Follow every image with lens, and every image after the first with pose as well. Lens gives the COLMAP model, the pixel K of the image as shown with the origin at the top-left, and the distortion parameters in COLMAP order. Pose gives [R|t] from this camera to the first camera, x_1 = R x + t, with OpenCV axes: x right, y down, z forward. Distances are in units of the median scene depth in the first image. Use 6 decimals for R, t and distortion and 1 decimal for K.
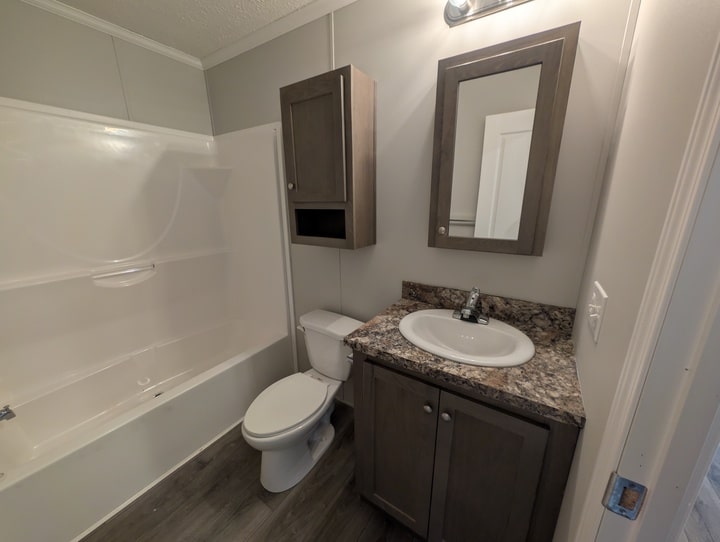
lens RADIAL K [[273.0, 0, 362.4], [0, 273.0, 272.2], [0, 0, 1]] dist [0.000990, 0.000228]
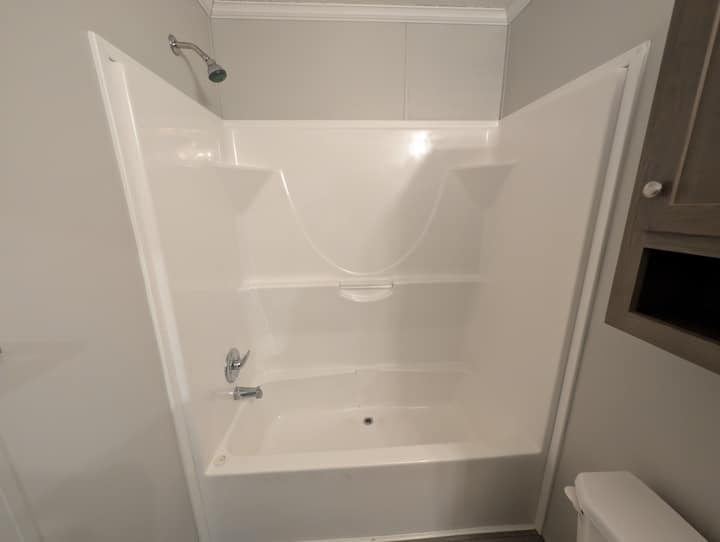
lens RADIAL K [[273.0, 0, 362.4], [0, 273.0, 272.2], [0, 0, 1]] dist [0.000990, 0.000228]
pose [[0.595226, 0.199135, -0.778493, -0.140043], [-0.203834, 0.974537, 0.093433, -0.120667], [0.777276, 0.103070, 0.620660, 0.361105]]
